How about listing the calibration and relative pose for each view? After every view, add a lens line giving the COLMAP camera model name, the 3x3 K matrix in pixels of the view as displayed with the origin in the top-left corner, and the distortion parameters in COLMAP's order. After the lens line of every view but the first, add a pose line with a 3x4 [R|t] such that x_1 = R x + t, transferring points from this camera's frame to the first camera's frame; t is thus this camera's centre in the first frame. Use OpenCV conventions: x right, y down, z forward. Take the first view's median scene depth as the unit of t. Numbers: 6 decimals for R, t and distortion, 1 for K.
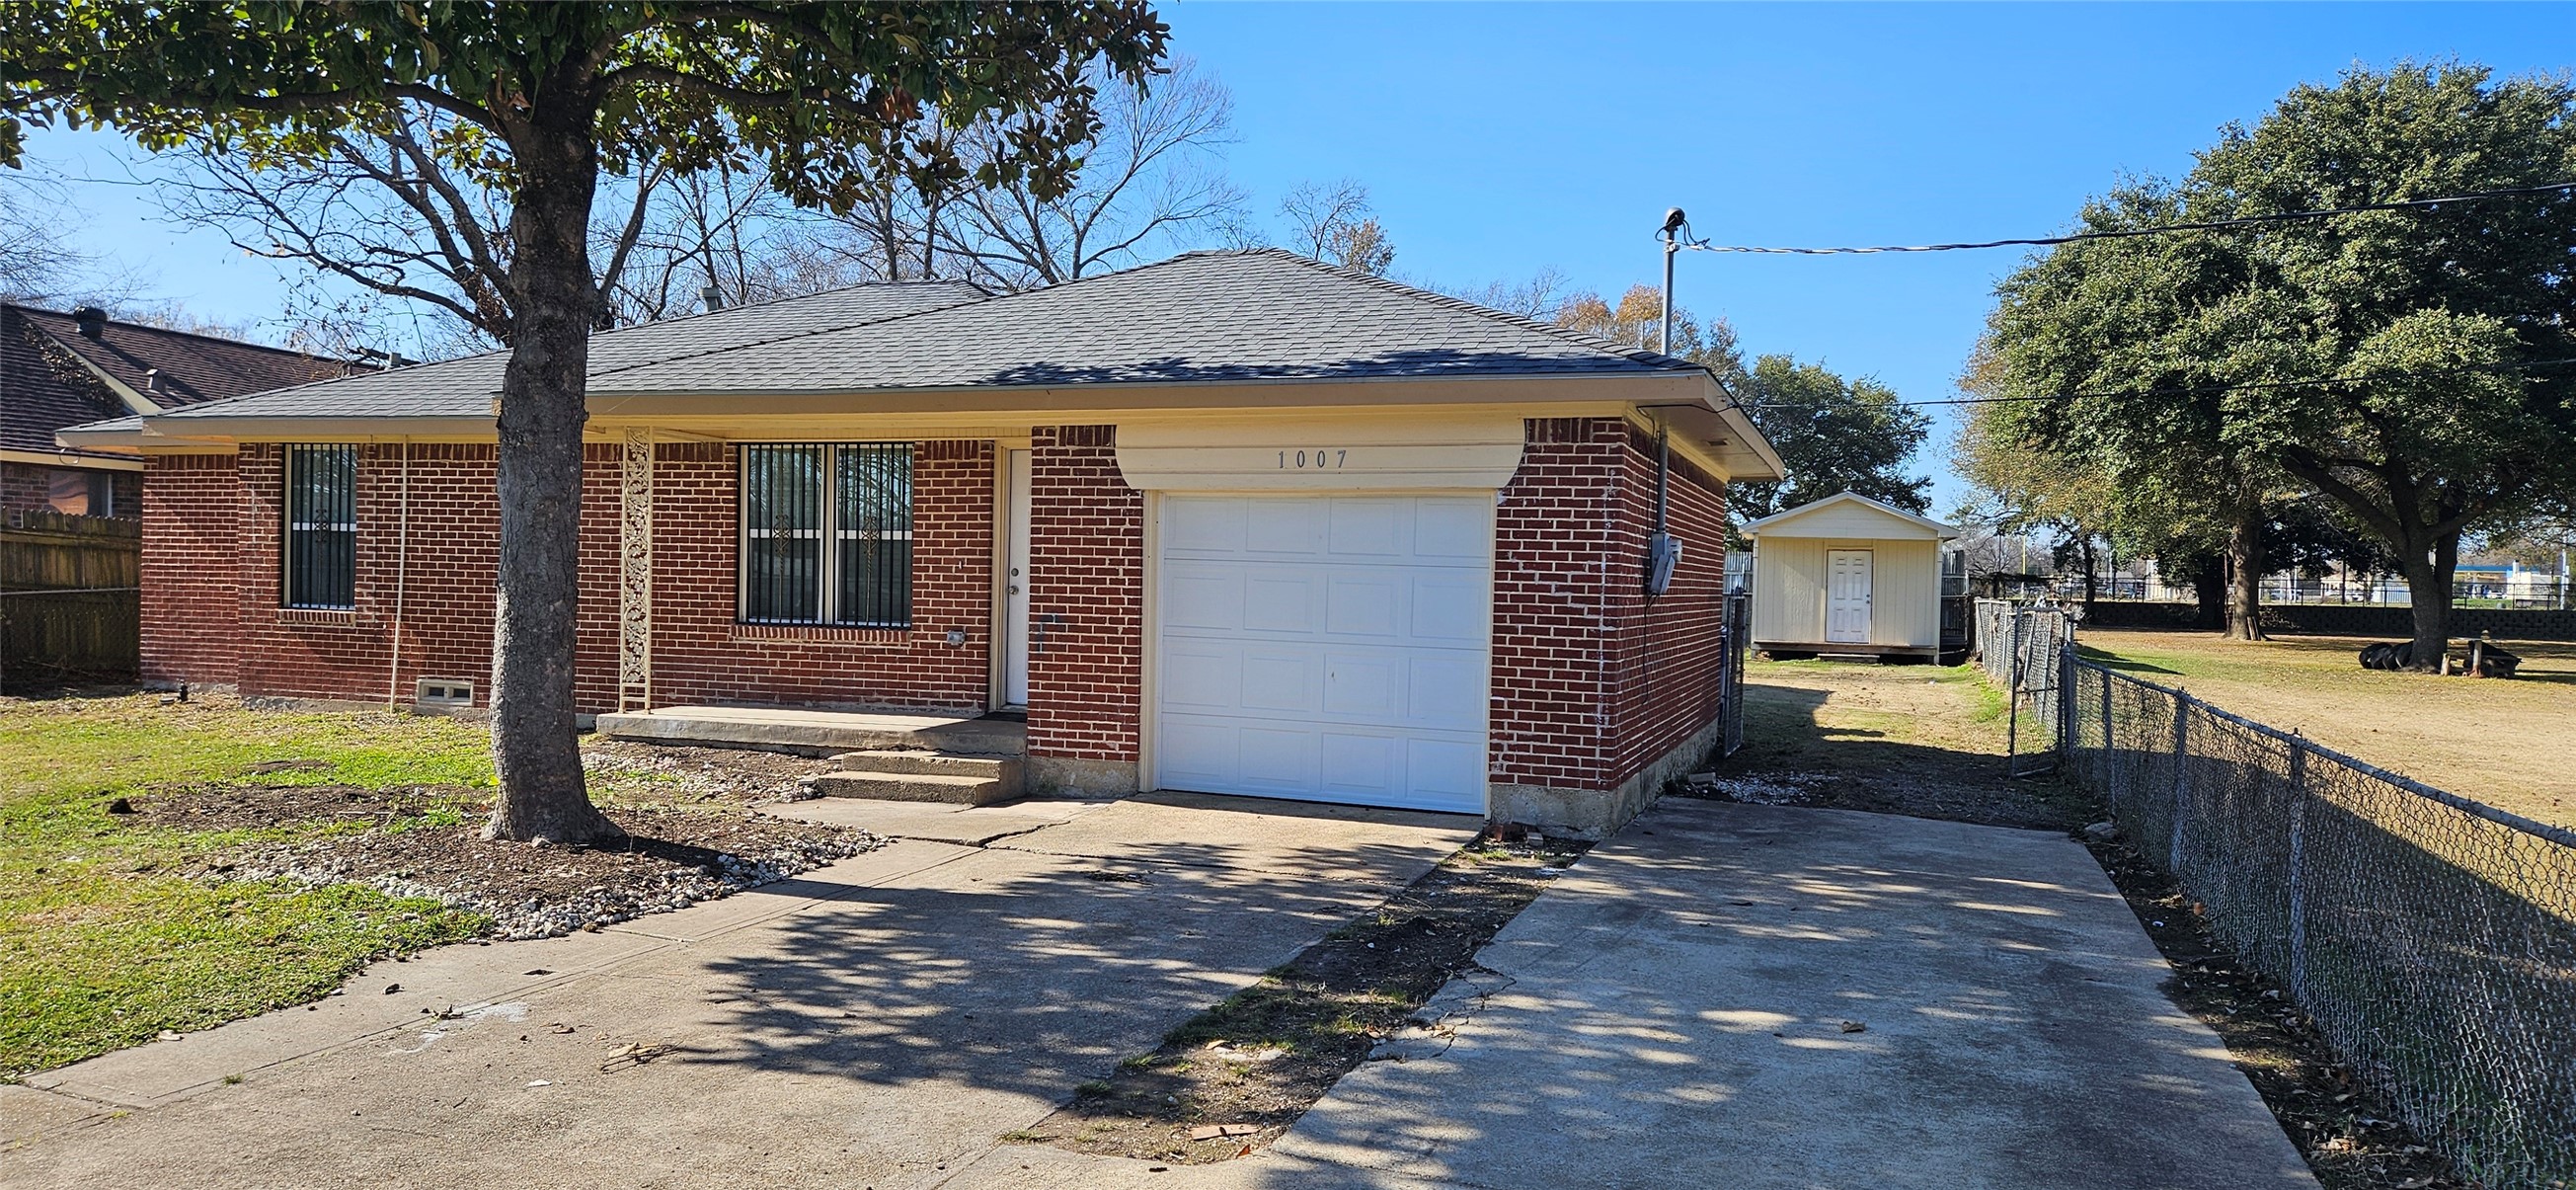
lens RADIAL K [[1735.4, 0, 1289.0], [0, 1735.4, 621.3], [0, 0, 1]] dist [0.085136, -0.078692]
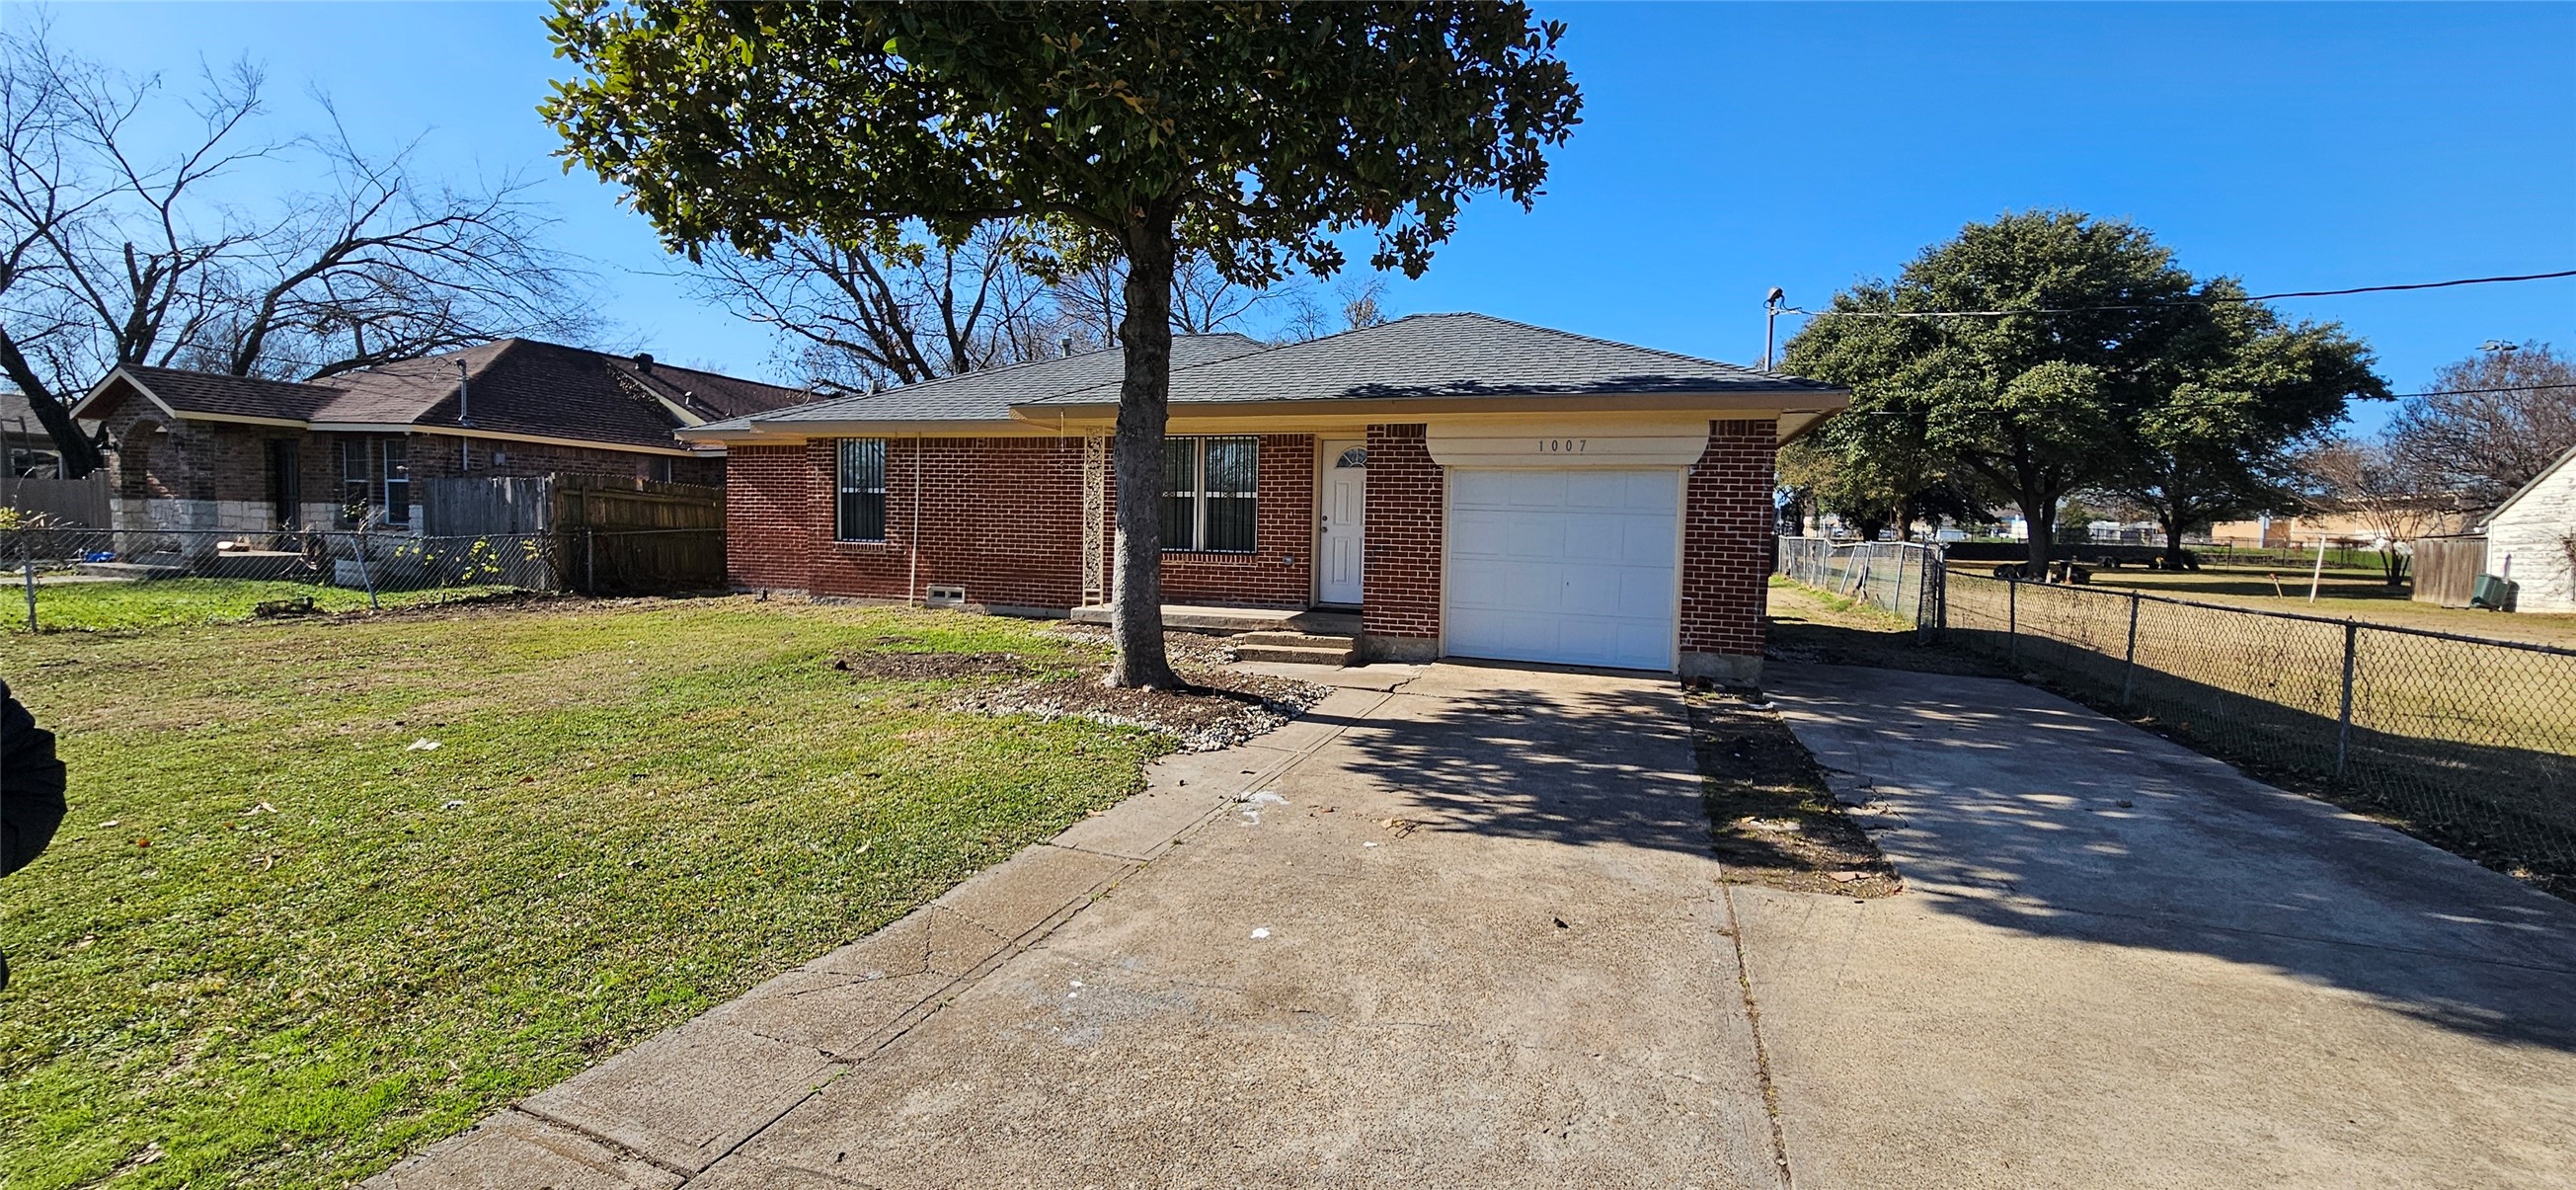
lens RADIAL K [[1074.2, 0, 1288.0], [0, 1074.2, 595.0], [0, 0, 1]] dist [-0.002959, -0.000087]
pose [[0.999773, -0.000968, 0.021296, -0.250510], [0.000093, 0.999157, 0.041047, 0.001361], [-0.021318, -0.041035, 0.998930, 0.030416]]
